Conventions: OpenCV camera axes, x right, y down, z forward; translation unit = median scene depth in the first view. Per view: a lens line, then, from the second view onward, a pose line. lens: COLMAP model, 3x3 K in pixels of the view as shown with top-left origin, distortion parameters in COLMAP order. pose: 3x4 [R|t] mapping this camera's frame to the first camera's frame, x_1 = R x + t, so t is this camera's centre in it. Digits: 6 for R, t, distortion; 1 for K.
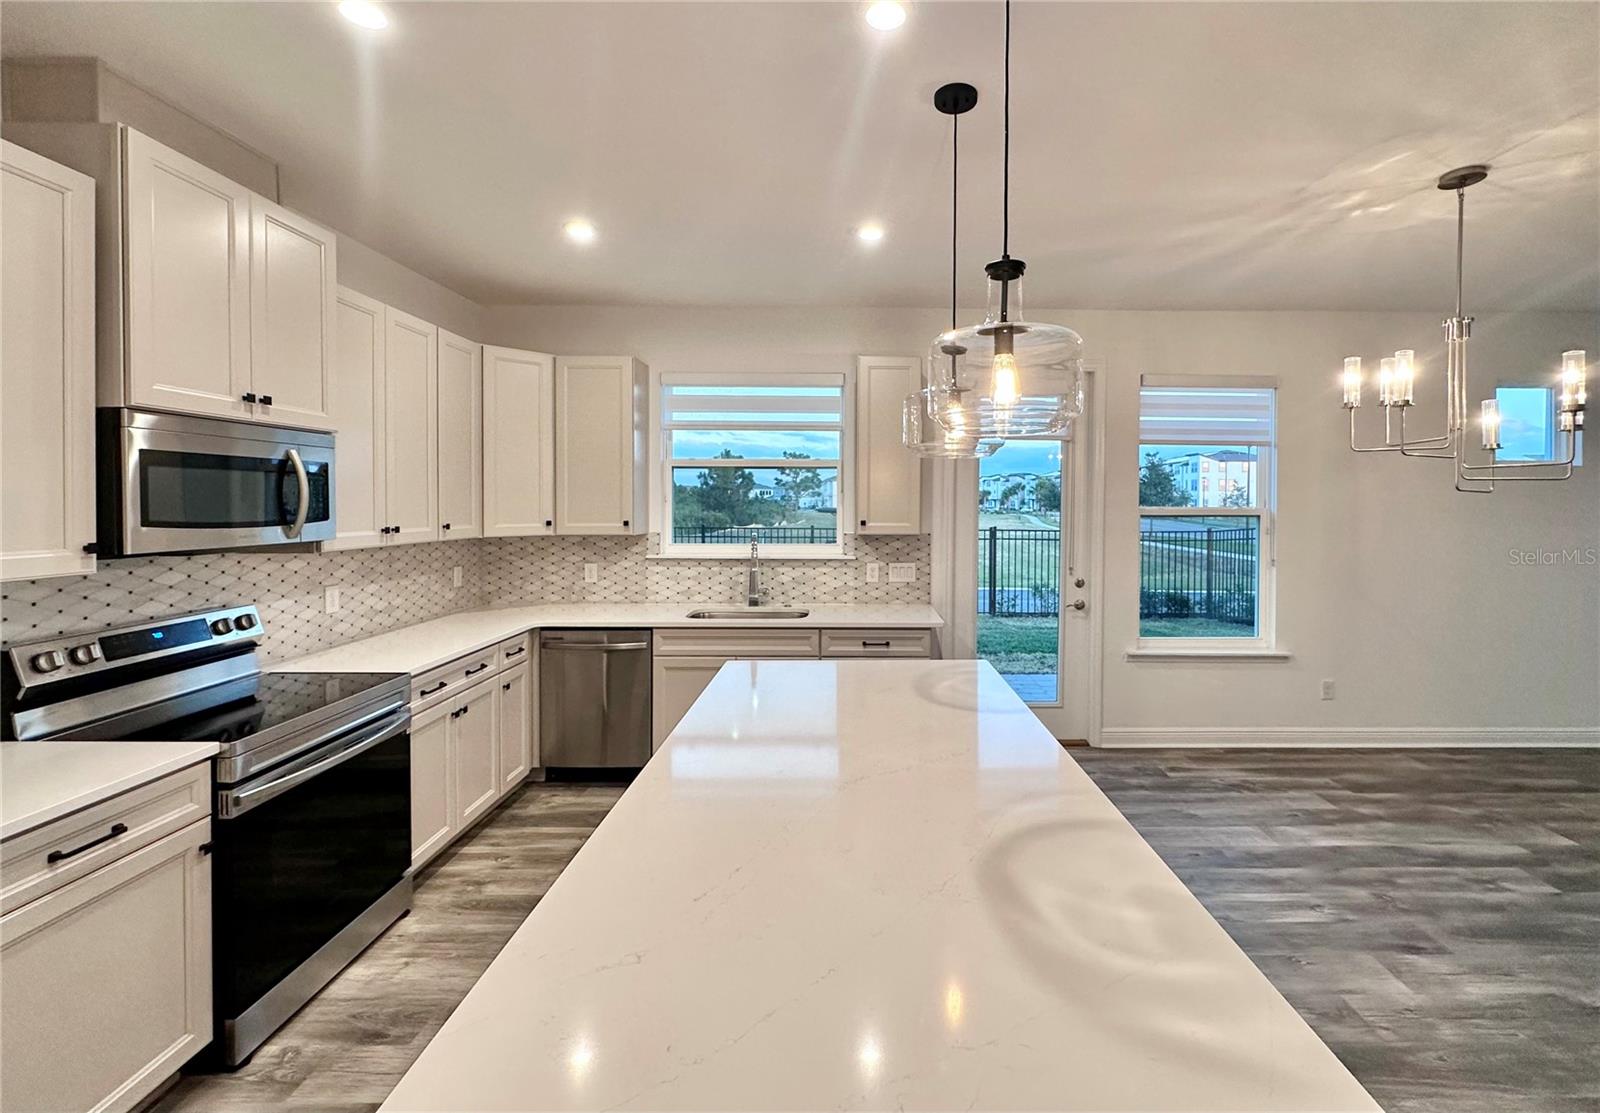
lens RADIAL K [[671.8, 0, 852.2], [0, 671.8, 515.4], [0, 0, 1]] dist [0.000312, 0.000111]
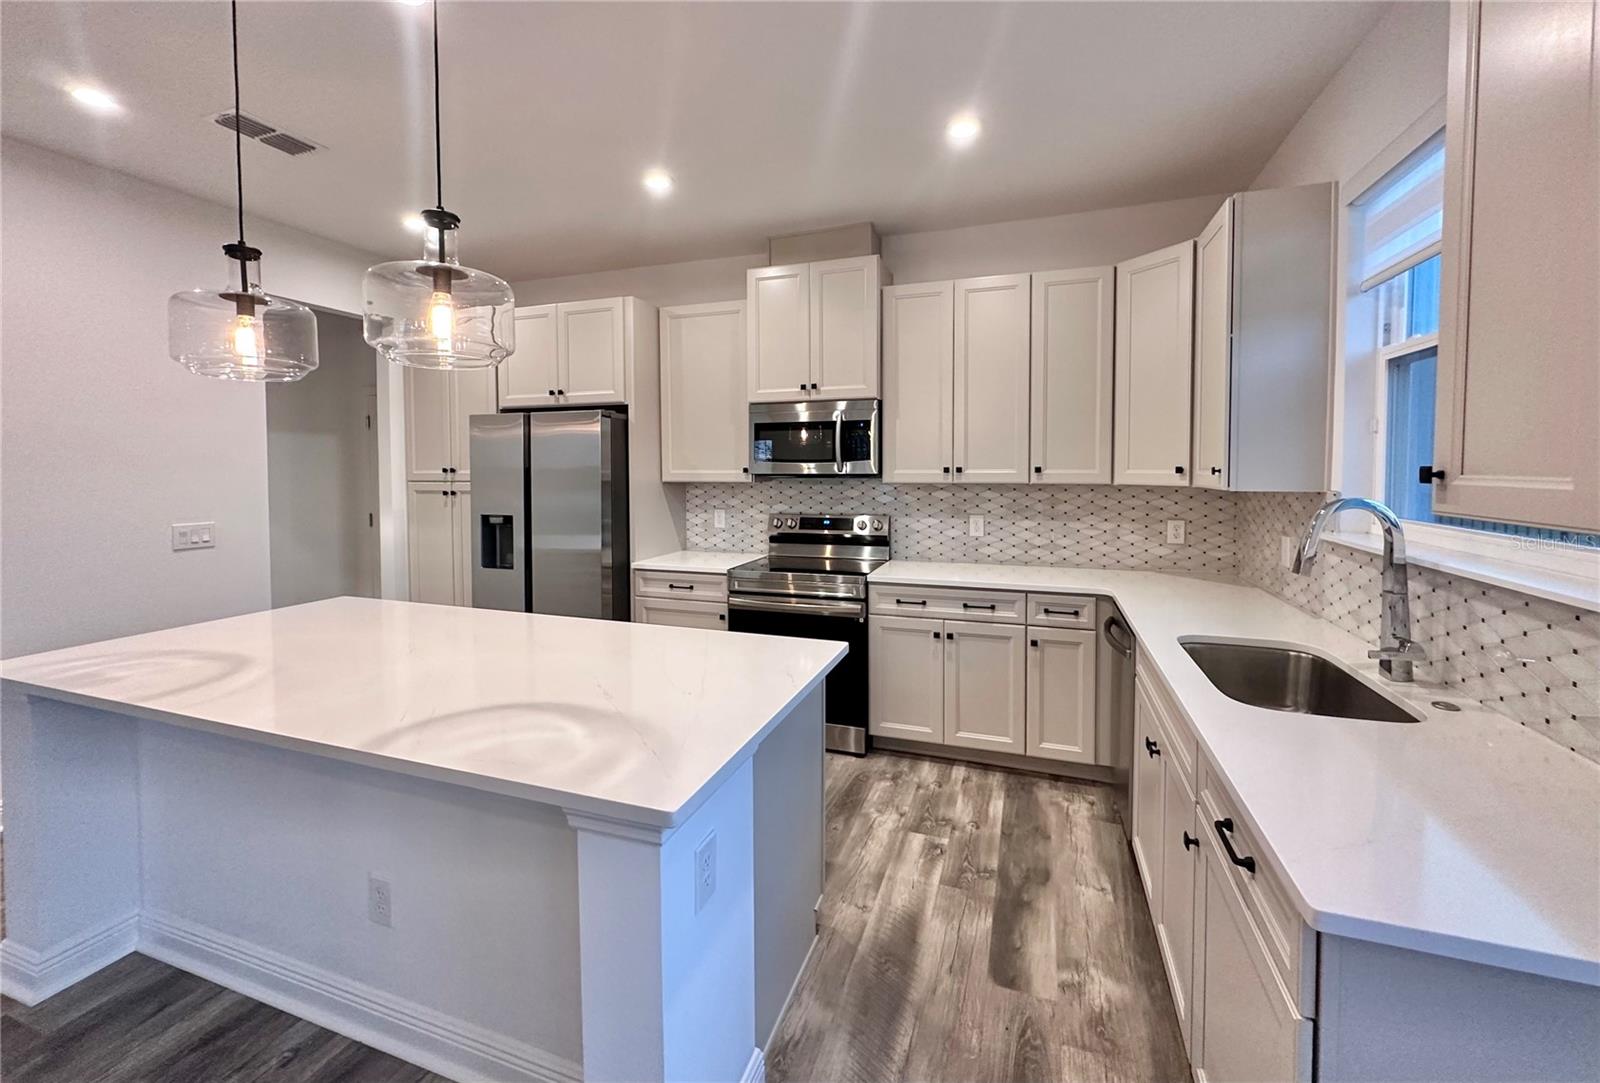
lens RADIAL K [[643.6, 0, 796.6], [0, 643.6, 497.9], [0, 0, 1]] dist [-0.030133, -0.000487]
pose [[-0.344492, 0.044245, -0.937746, 0.402723], [-0.014619, 0.998515, 0.052483, 0.013880], [0.938675, 0.031789, -0.343333, 0.966477]]
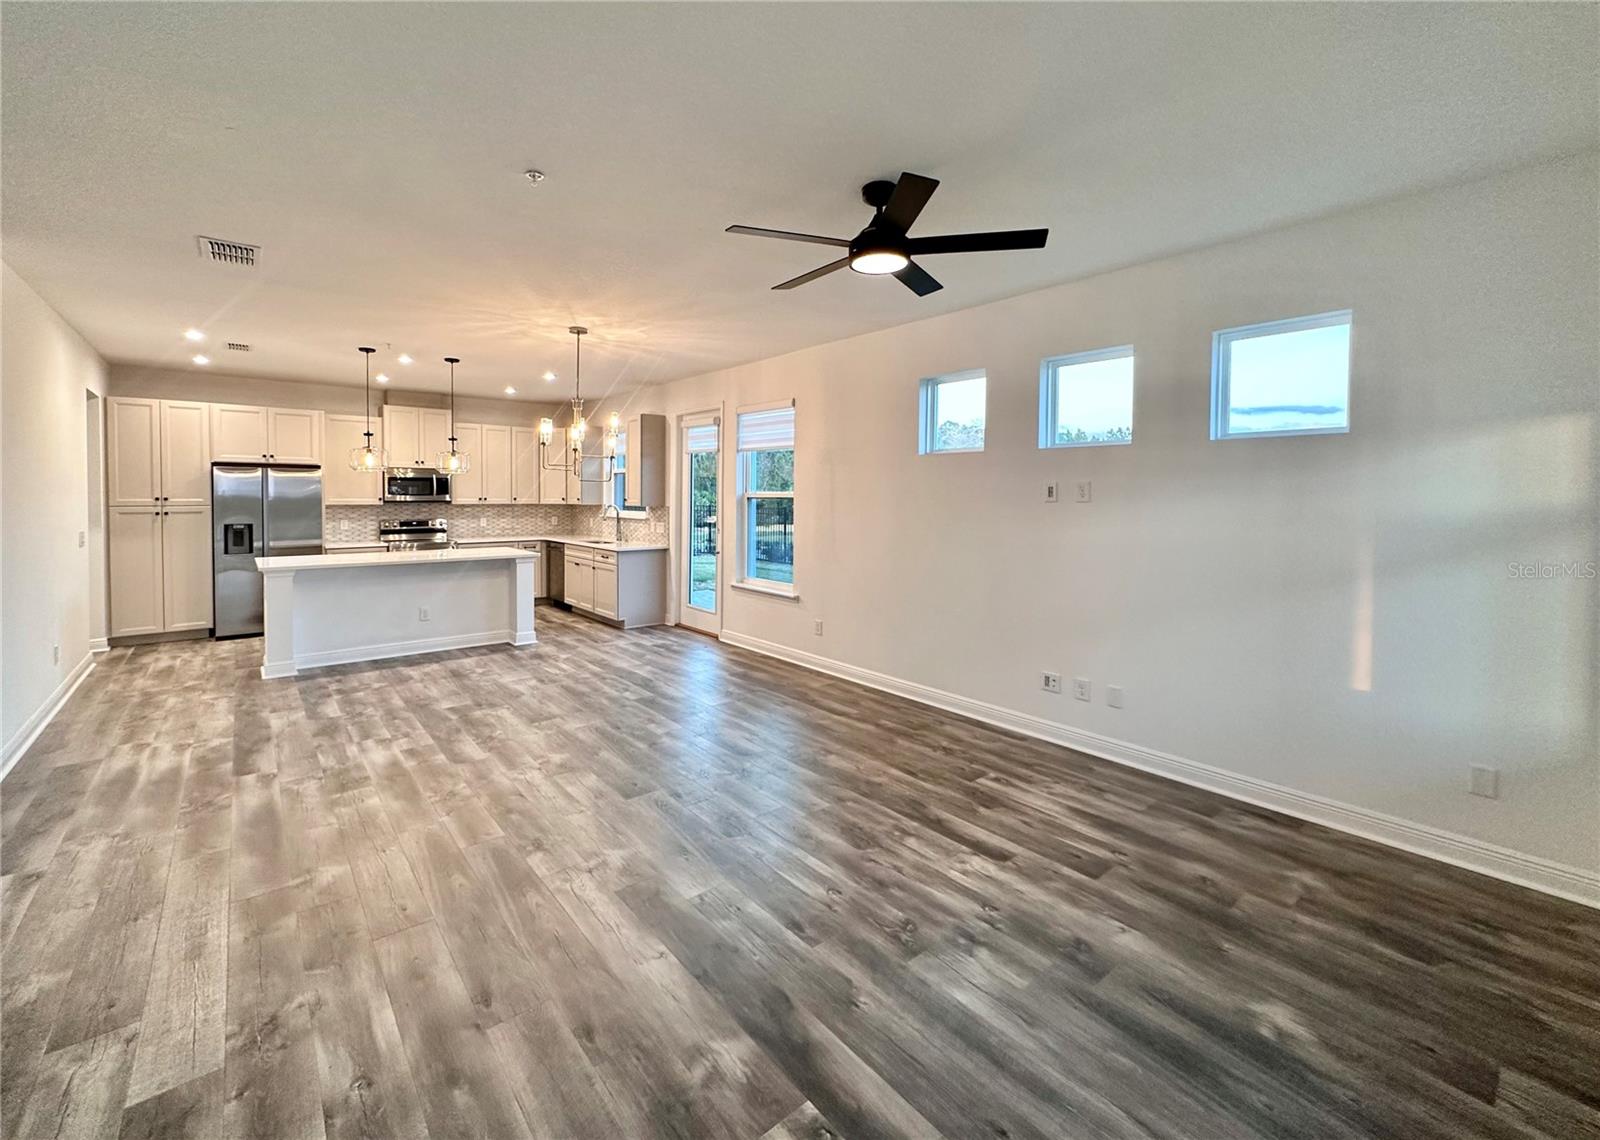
lens RADIAL K [[654.5, 0, 783.0], [0, 654.5, 514.3], [0, 0, 1]] dist [-0.001355, -0.000361]
pose [[0.633725, 0.023081, -0.773214, 2.101768], [-0.016865, 0.999729, 0.016021, 0.018444], [0.773375, 0.002887, 0.633943, 0.150217]]
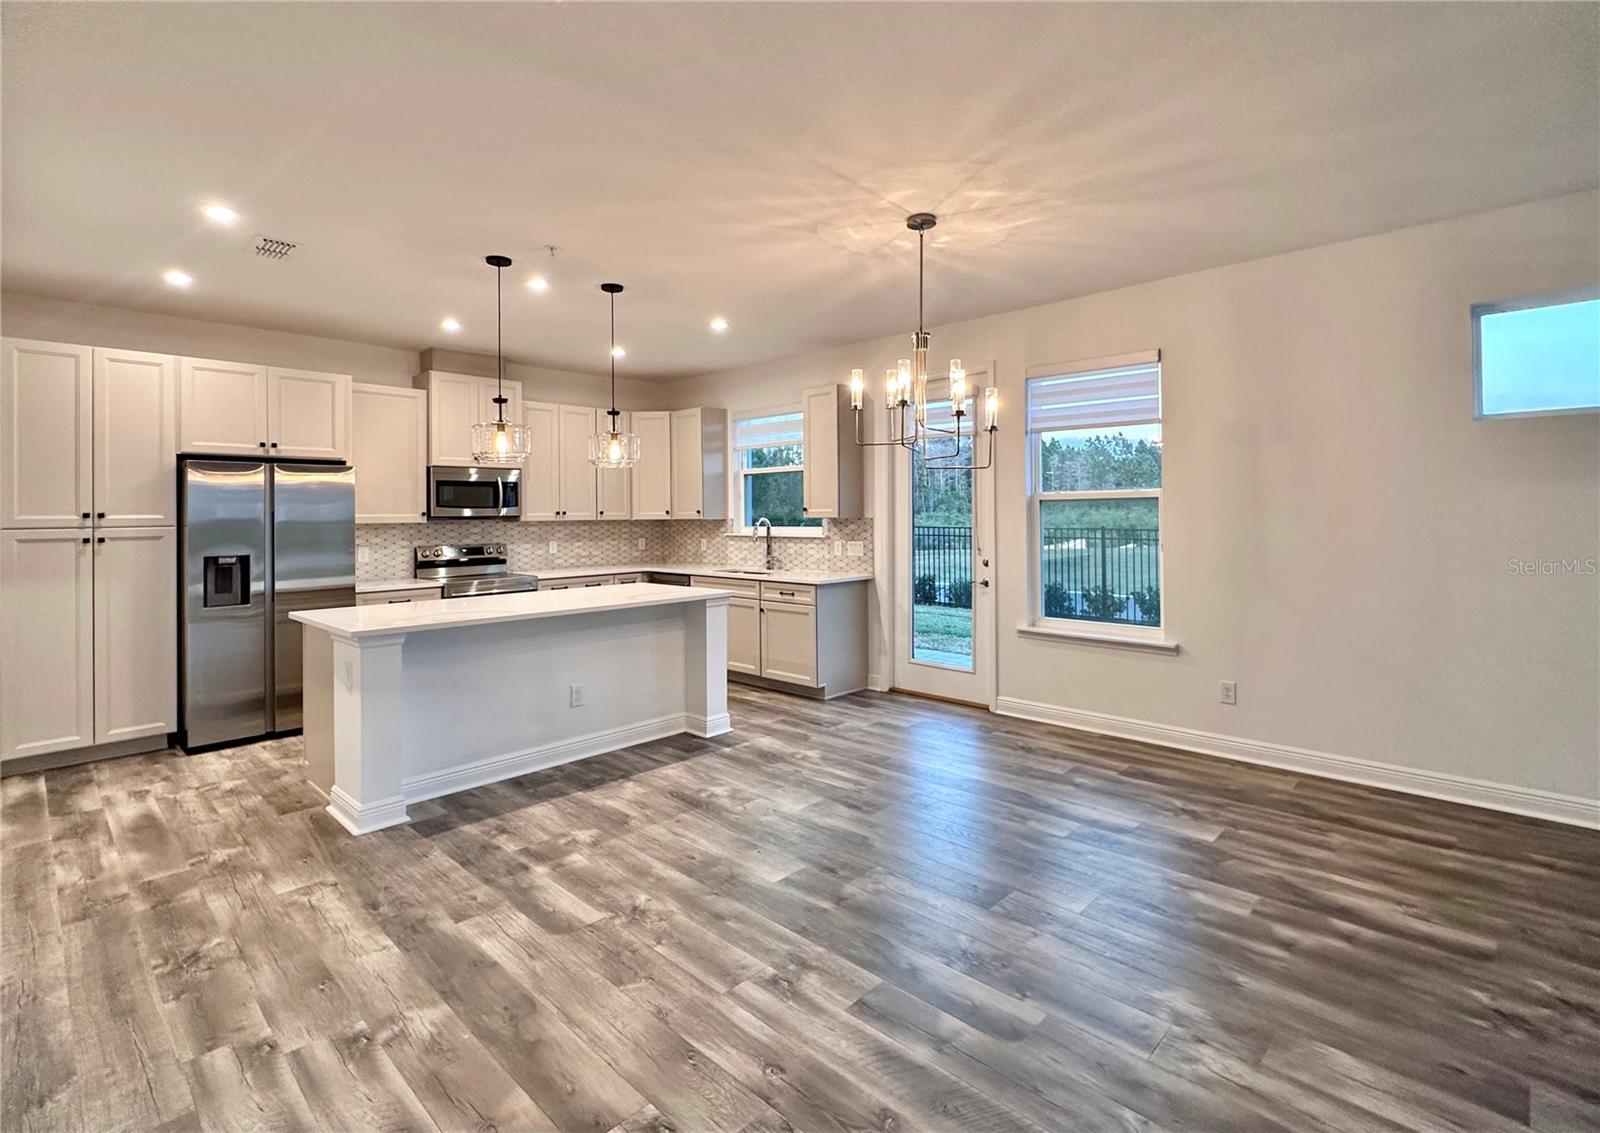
lens RADIAL K [[747.5, 0, 809.5], [0, 747.5, 512.5], [0, 0, 1]] dist [-0.002120, 0.000602]
pose [[0.721542, -0.012003, -0.692267, 1.249925], [0.000004, 0.999850, -0.017332, 0.051389], [0.692371, 0.012503, 0.721434, -0.112149]]
